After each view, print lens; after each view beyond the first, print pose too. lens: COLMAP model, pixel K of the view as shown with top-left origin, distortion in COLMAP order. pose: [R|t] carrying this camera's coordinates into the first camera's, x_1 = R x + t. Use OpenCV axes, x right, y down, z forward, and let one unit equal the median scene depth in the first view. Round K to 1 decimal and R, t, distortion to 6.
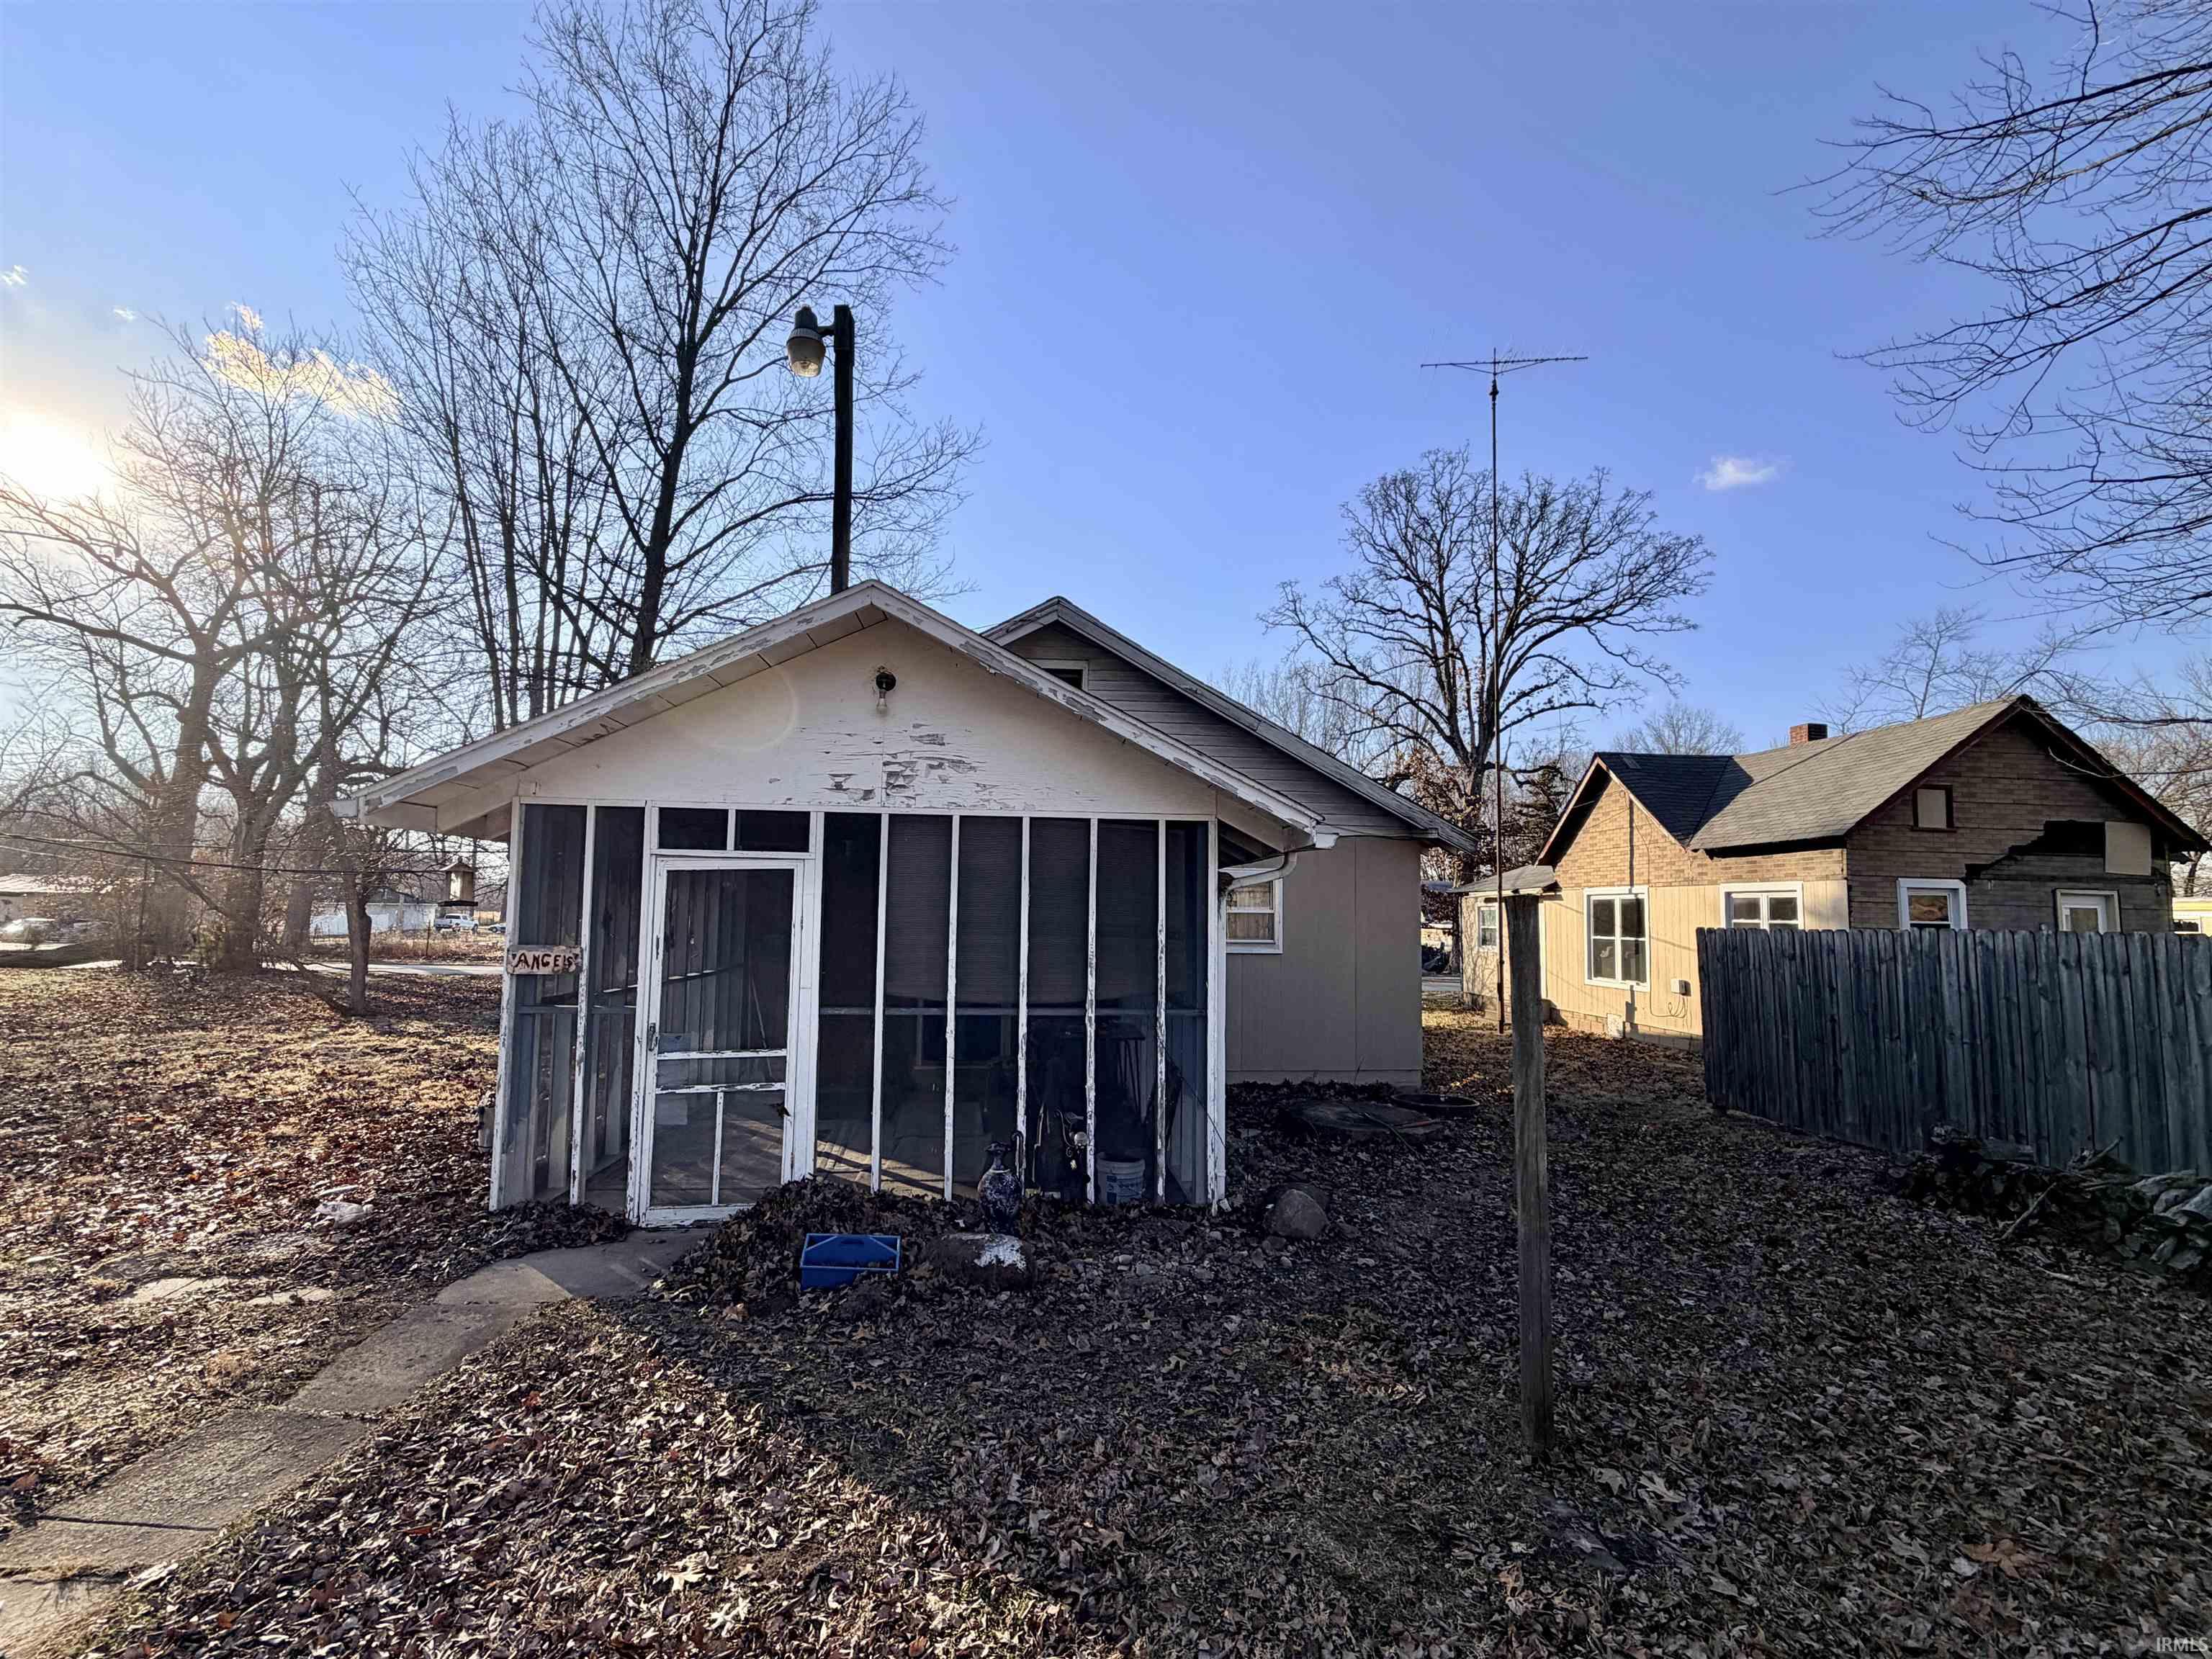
lens RADIAL K [[965.7, 0, 1111.8], [0, 965.7, 826.2], [0, 0, 1]] dist [-0.001827, 0.000004]
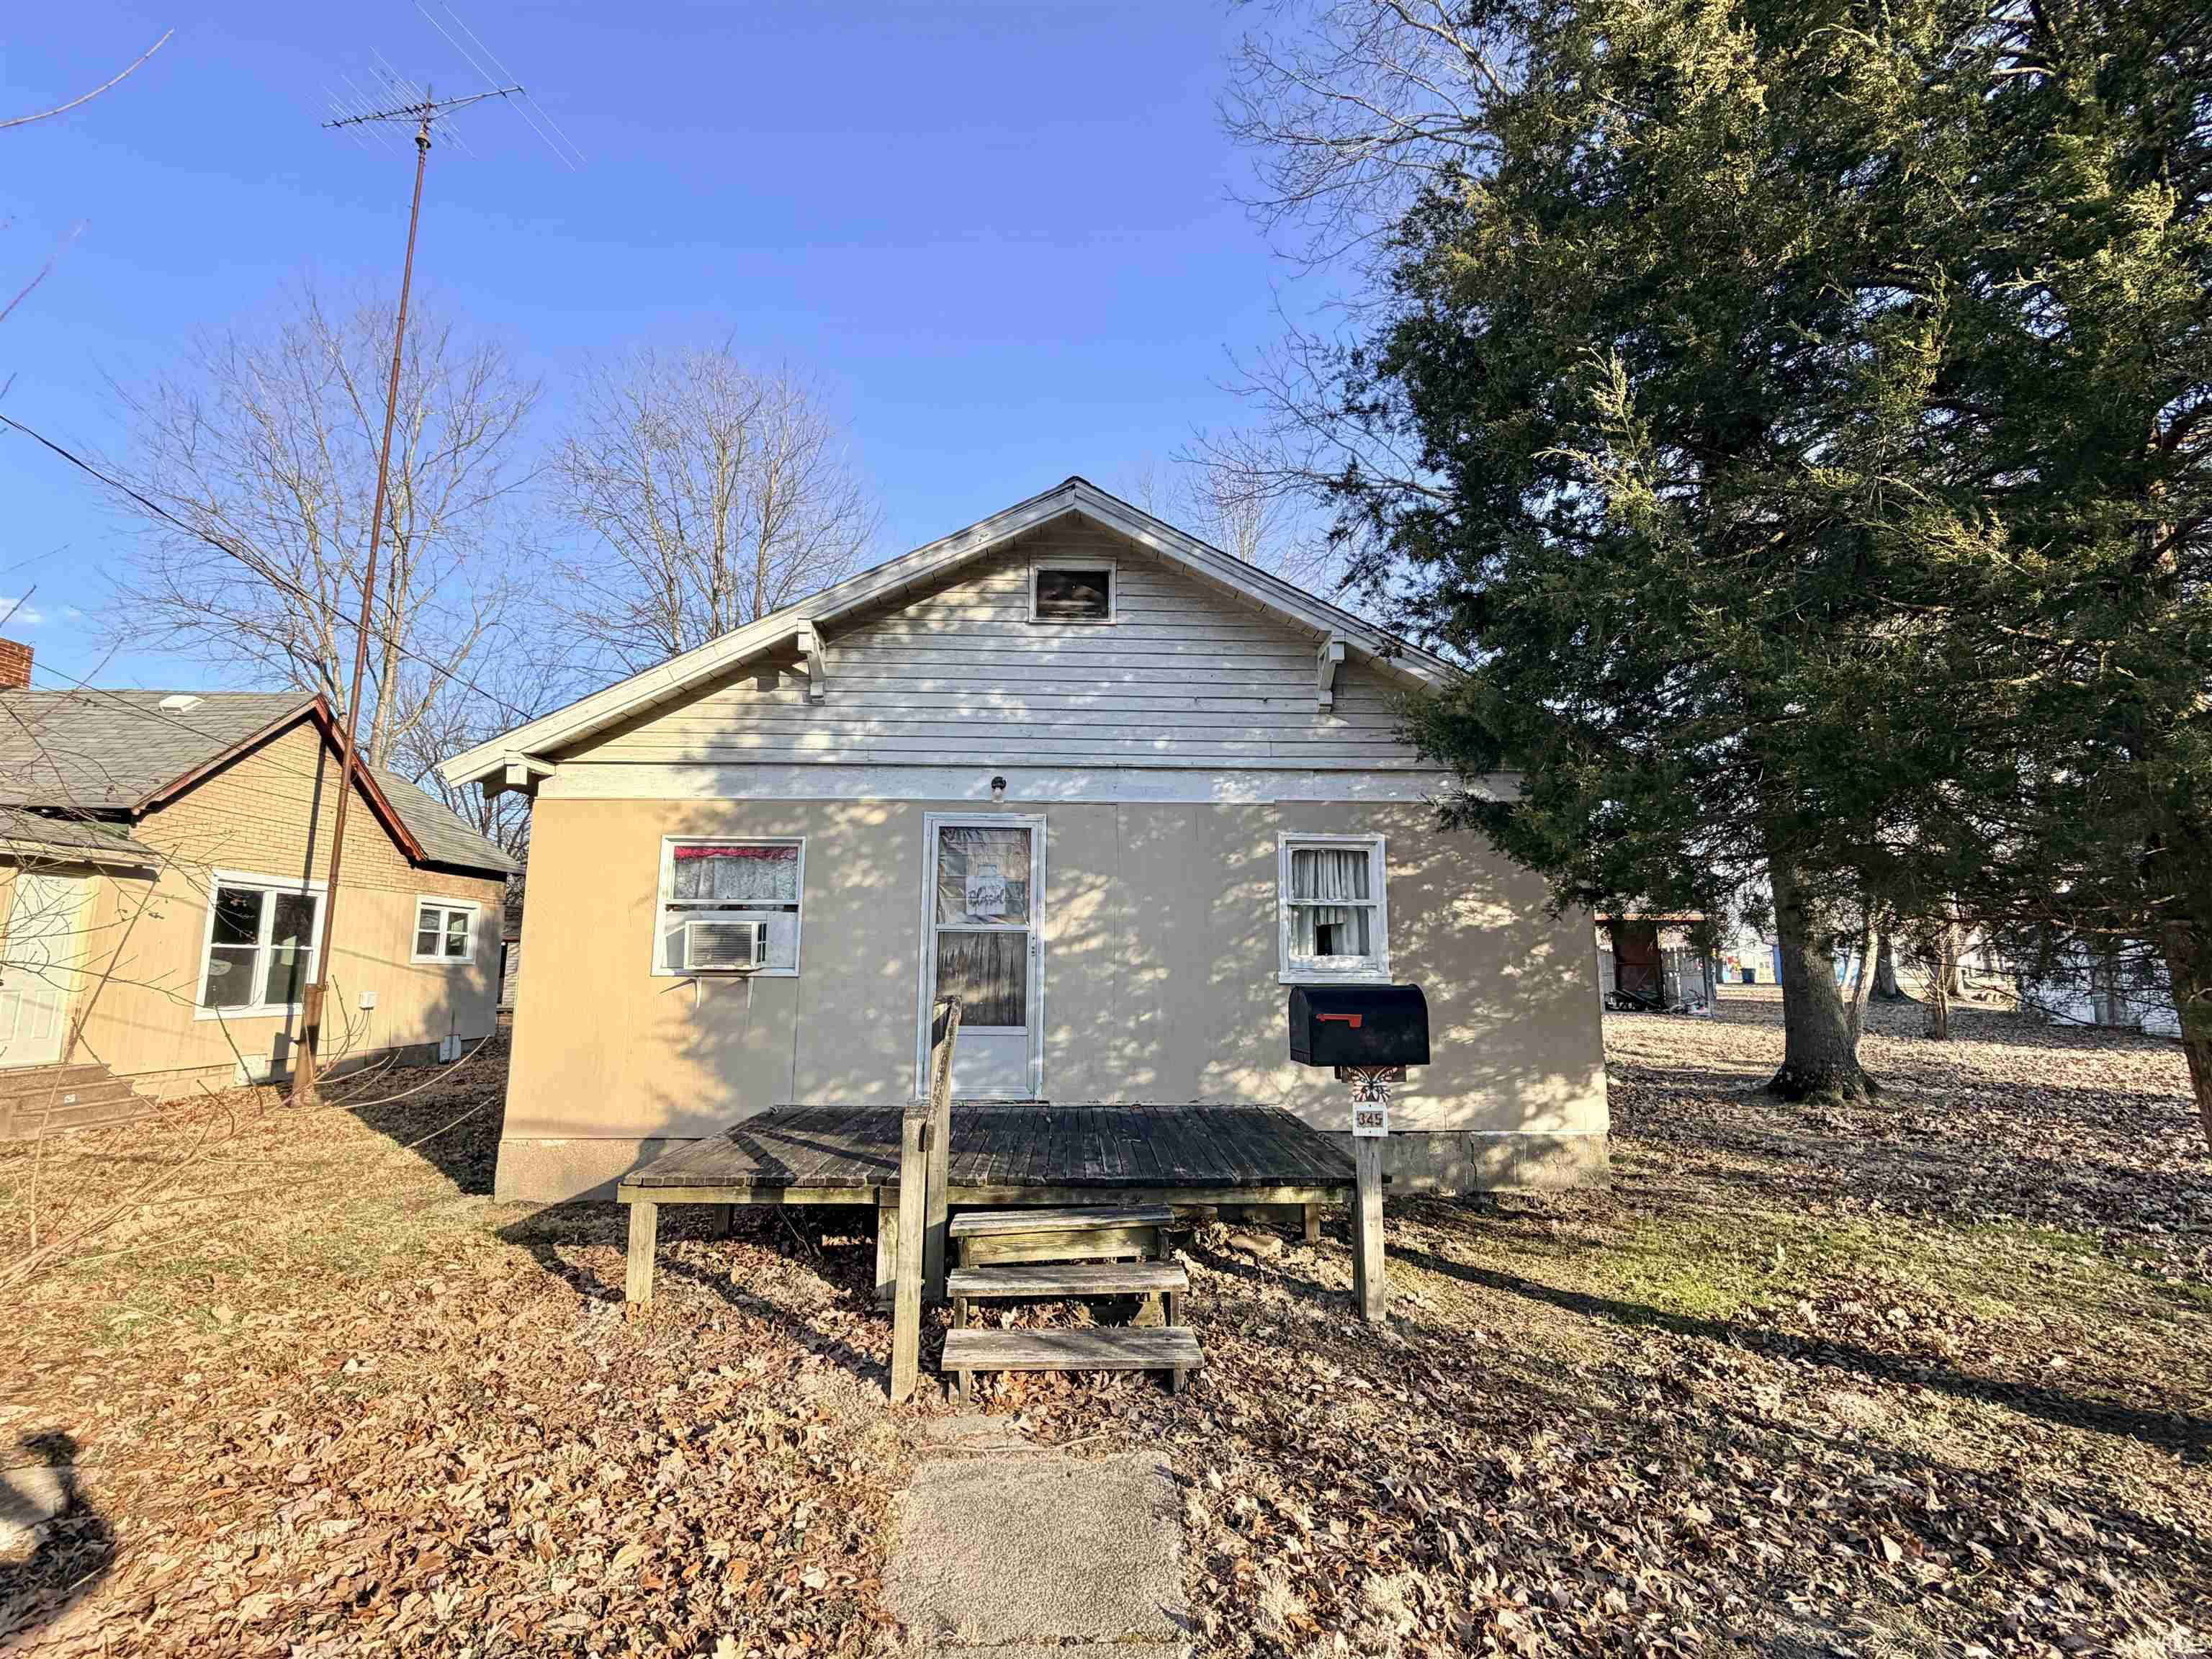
lens RADIAL K [[965.7, 0, 1110.4], [0, 965.7, 836.5], [0, 0, 1]] dist [-0.001827, 0.000004]
pose [[0.380666, 0.082866, 0.920992, 0.122600], [-0.085886, 0.994840, -0.054012, 0.025695], [-0.920715, -0.058539, 0.385819, 0.202276]]
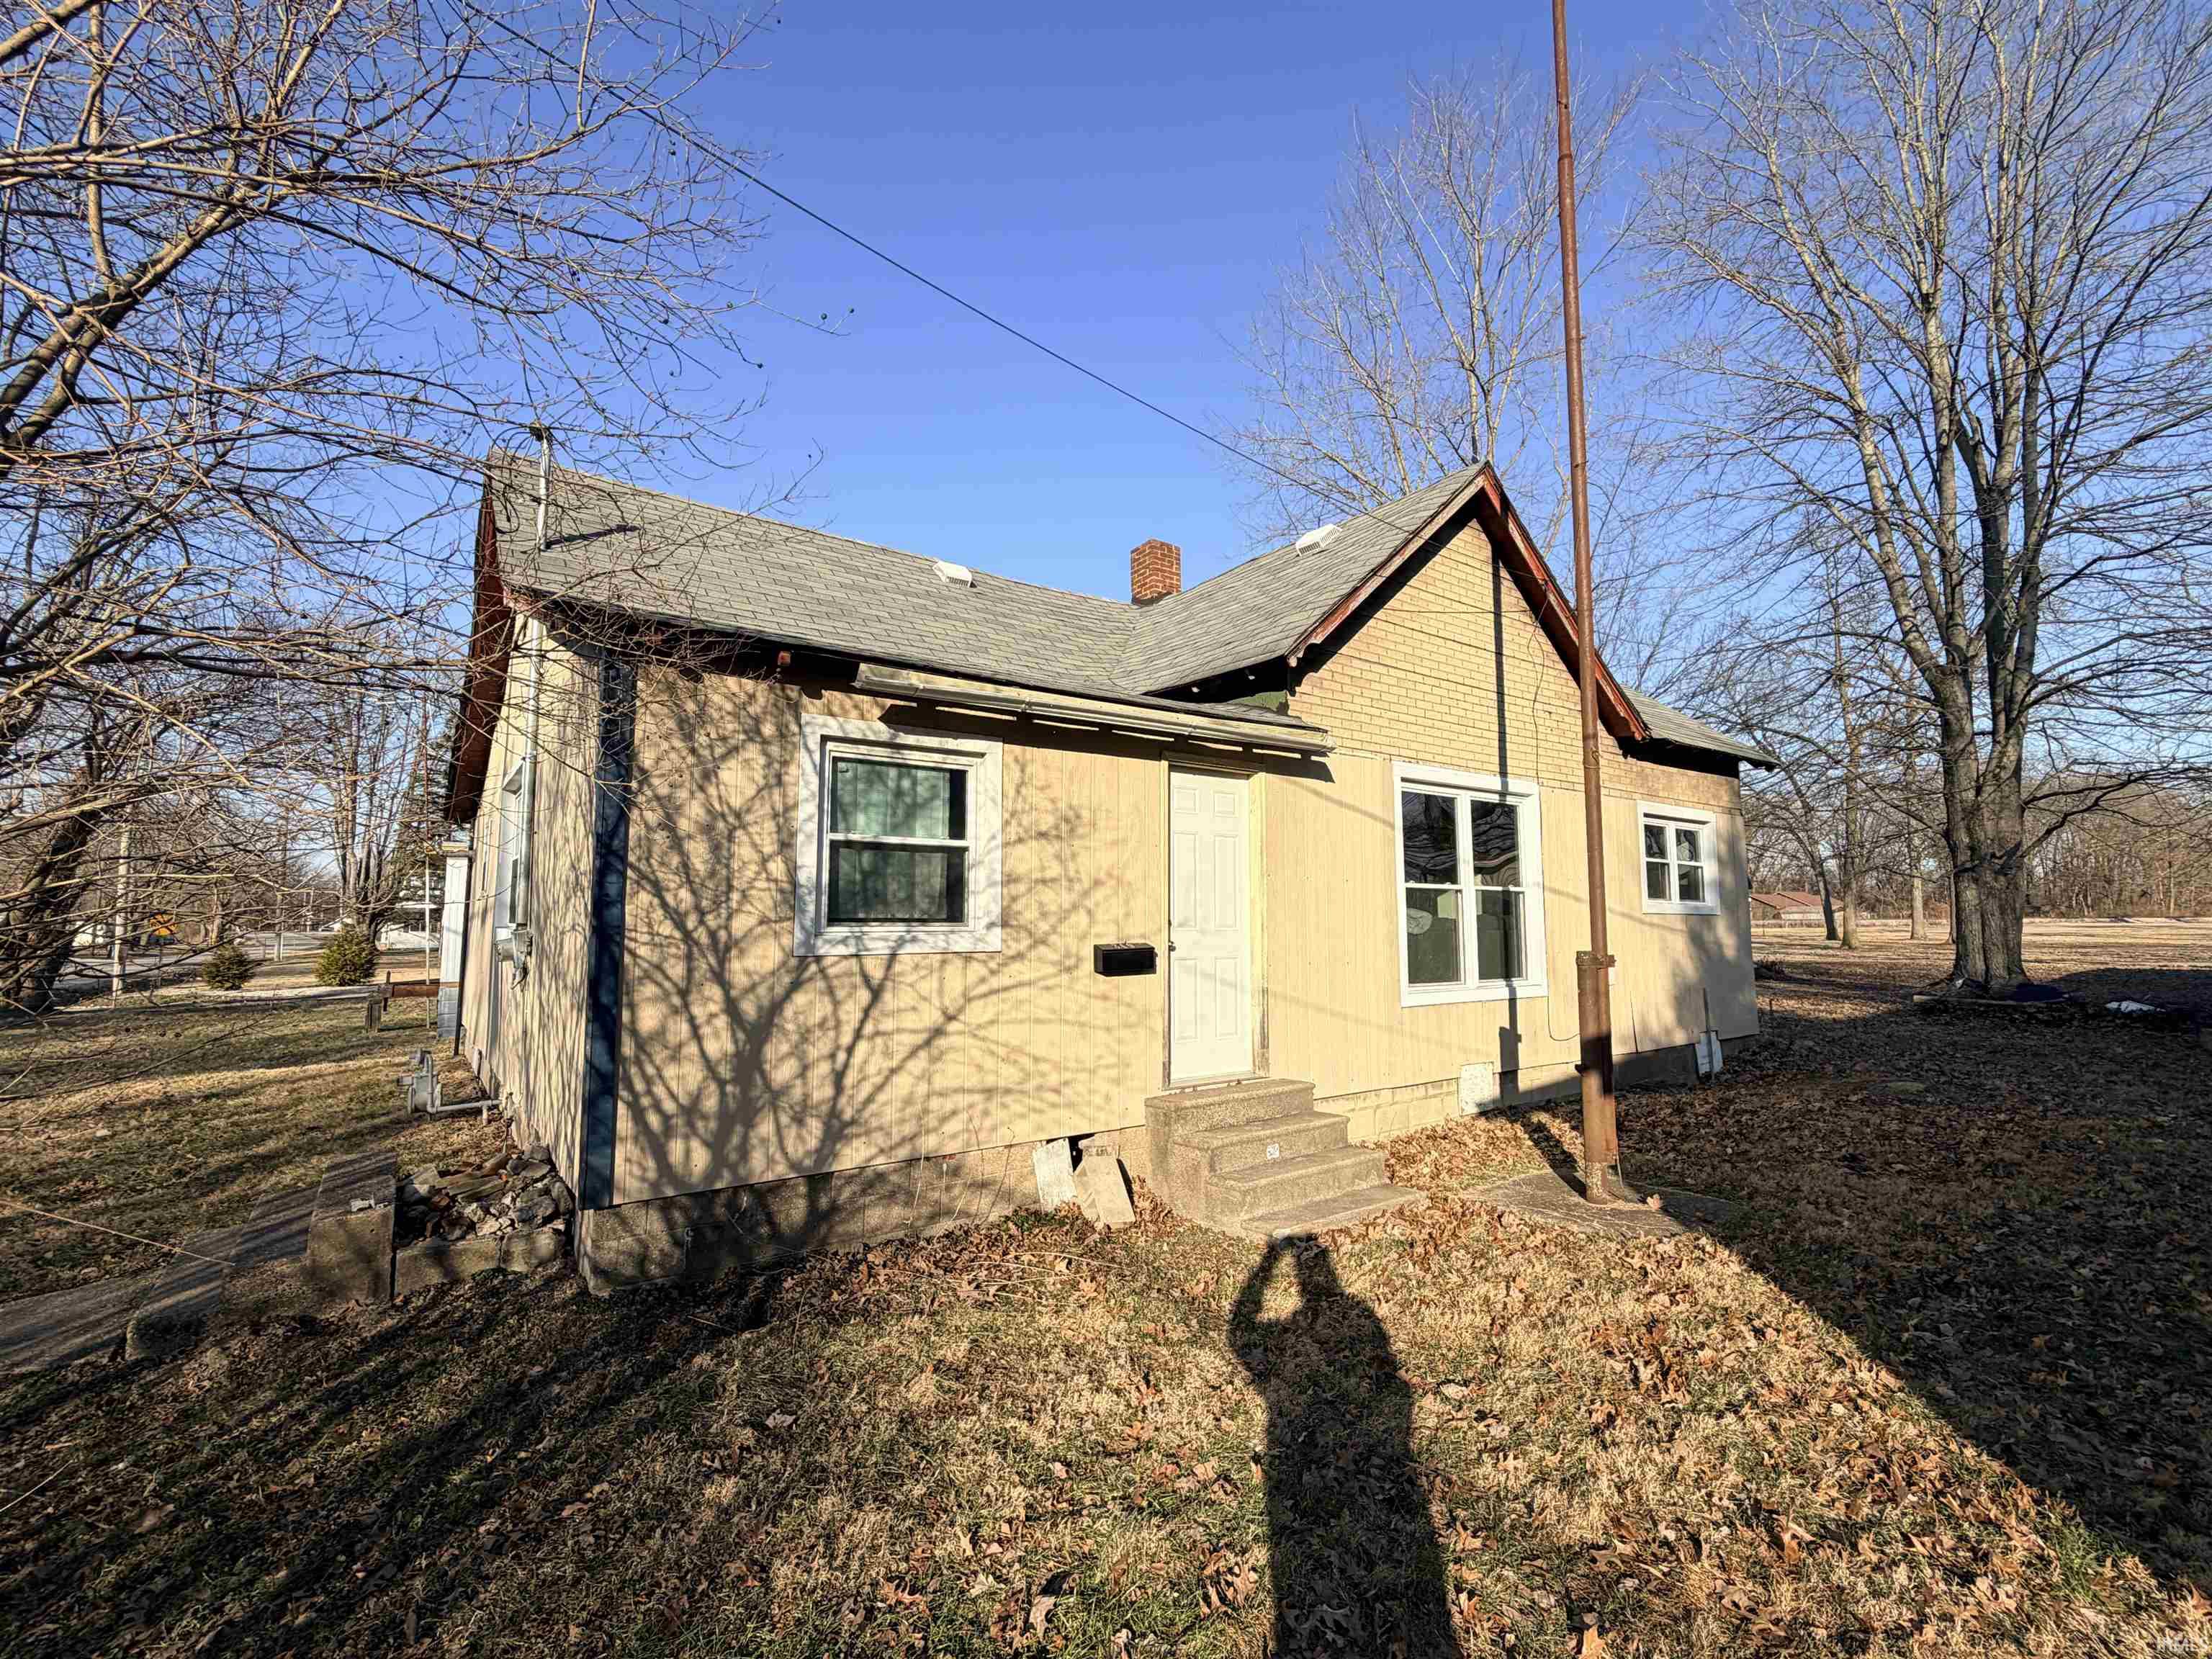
lens RADIAL K [[965.7, 0, 1108.7], [0, 965.7, 829.8], [0, 0, 1]] dist [-0.001827, 0.000004]
pose [[0.978954, -0.028570, 0.202070, 0.287800], [0.025152, 0.999494, 0.019460, 0.079254], [-0.202523, -0.013968, 0.979178, 0.619465]]
